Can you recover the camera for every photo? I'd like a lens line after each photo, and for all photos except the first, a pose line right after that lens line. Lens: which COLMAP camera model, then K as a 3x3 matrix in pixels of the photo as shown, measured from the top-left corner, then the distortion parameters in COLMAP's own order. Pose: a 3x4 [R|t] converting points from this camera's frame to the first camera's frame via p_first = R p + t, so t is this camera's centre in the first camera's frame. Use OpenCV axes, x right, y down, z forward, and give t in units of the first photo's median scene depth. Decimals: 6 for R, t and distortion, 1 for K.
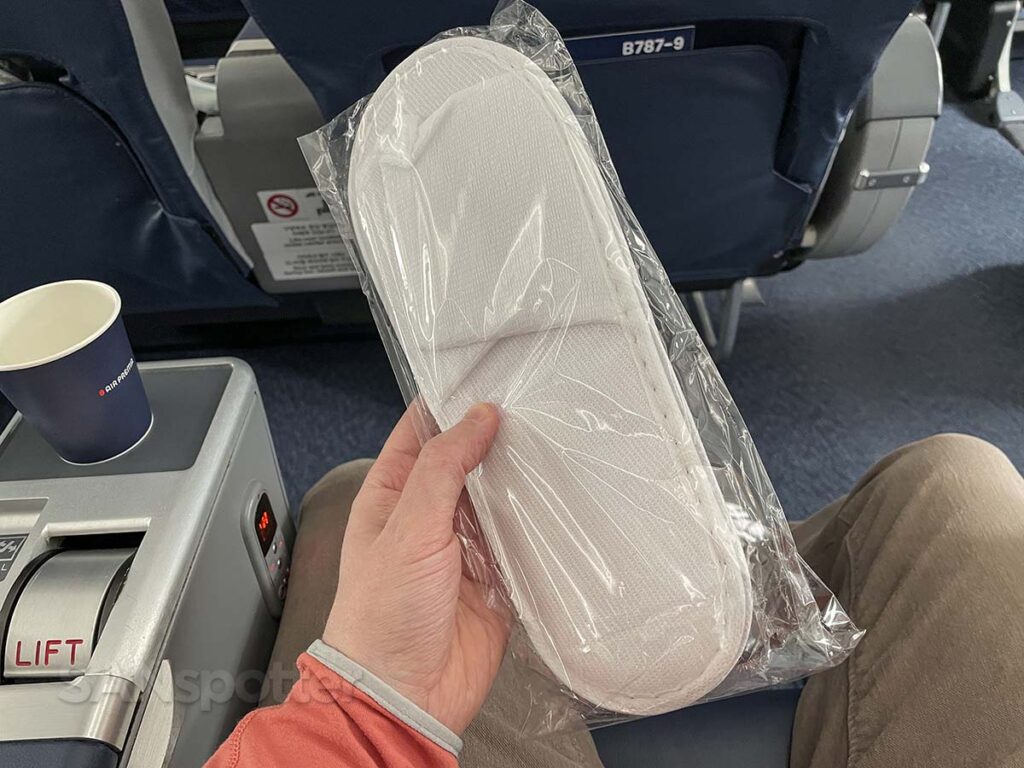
lens RADIAL K [[780.6, 0, 509.4], [0, 780.6, 382.0], [0, 0, 1]] dist [0.074543, -0.093819]
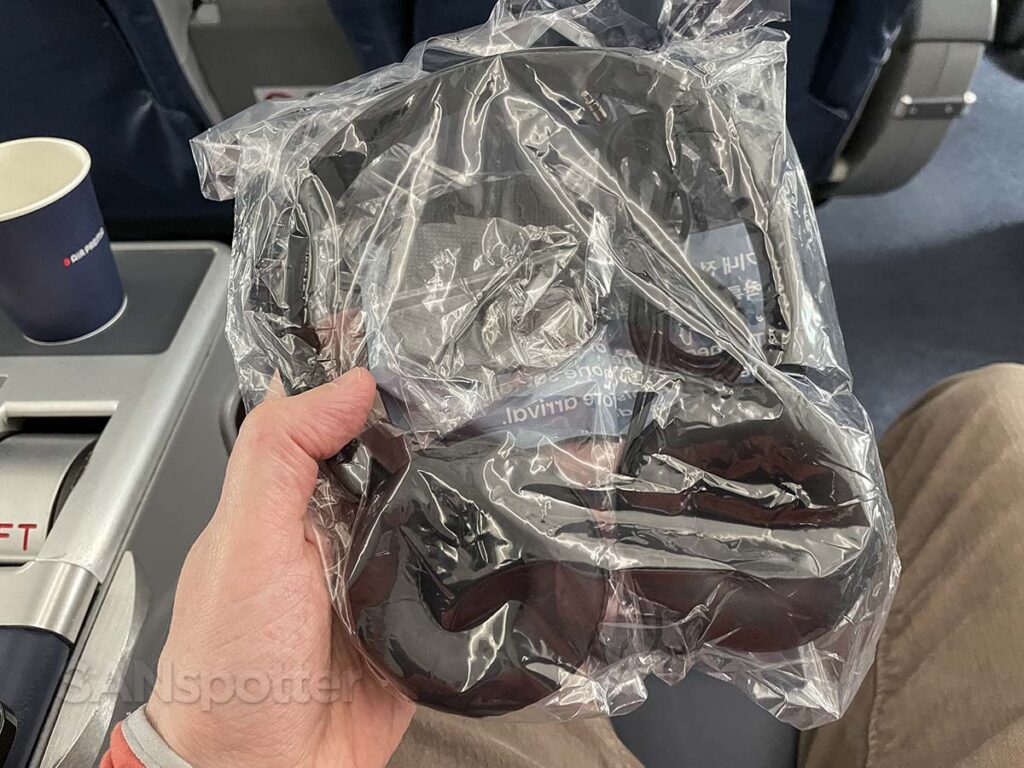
lens RADIAL K [[791.0, 0, 498.8], [0, 791.0, 384.8], [0, 0, 1]] dist [-0.007131, -0.008730]
pose [[0.998861, 0.047452, -0.005071, -0.008803], [-0.047020, 0.996749, 0.065425, 0.032449], [0.008159, -0.065112, 0.997845, 0.049371]]
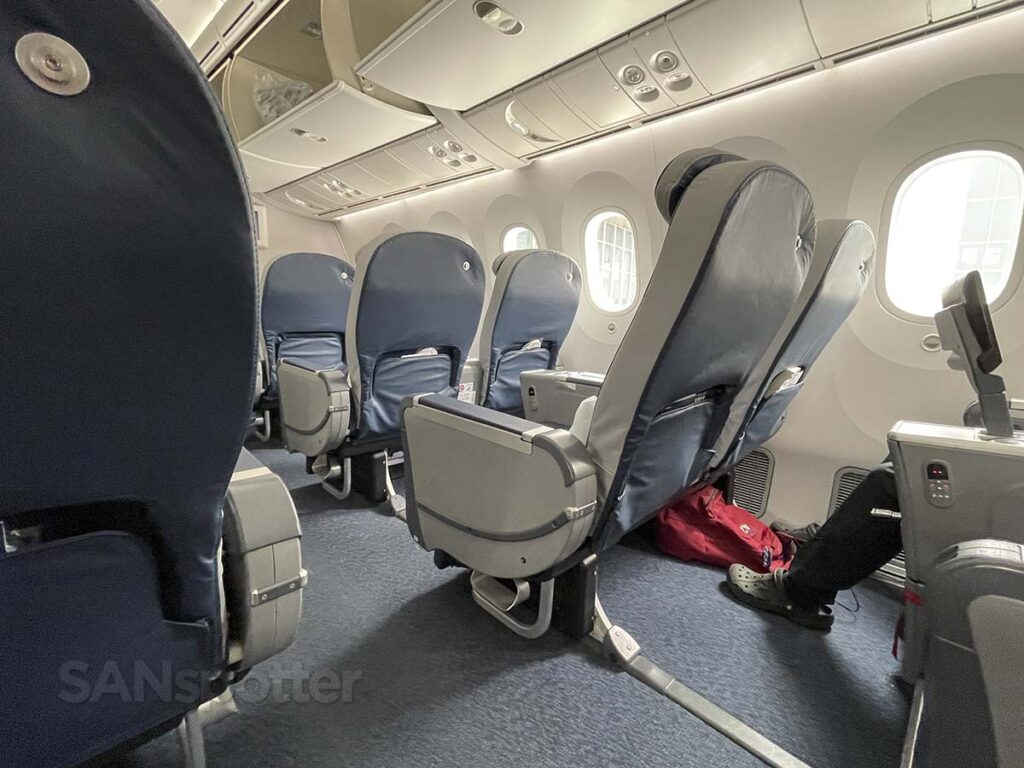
lens RADIAL K [[453.4, 0, 509.3], [0, 453.4, 386.6], [0, 0, 1]] dist [0.003393, 0.000564]
pose [[0.731270, -0.032617, 0.681308, 0.267010], [0.418731, 0.809951, -0.410662, -0.064662], [-0.538431, 0.585590, 0.605951, 0.159057]]
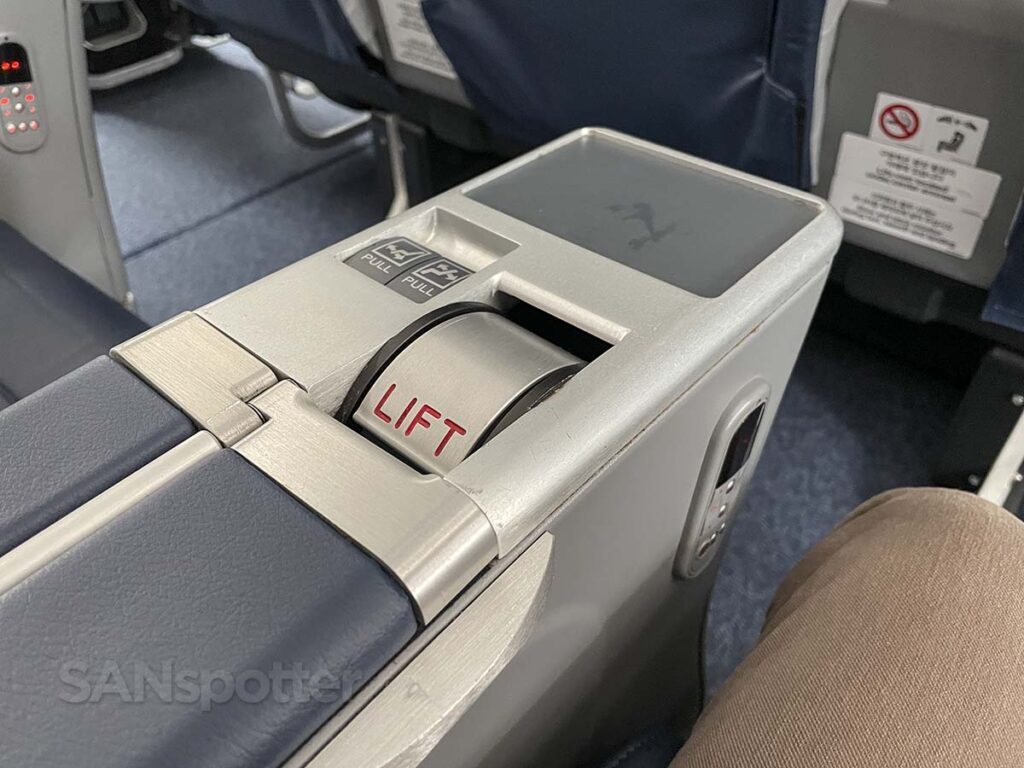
lens RADIAL K [[780.6, 0, 509.4], [0, 780.6, 382.0], [0, 0, 1]] dist [0.074543, -0.093819]
pose [[0.745297, 0.484442, -0.458092, -0.095189], [-0.480402, 0.866616, 0.134870, 0.072762], [0.462327, 0.119550, 0.878613, 0.179147]]
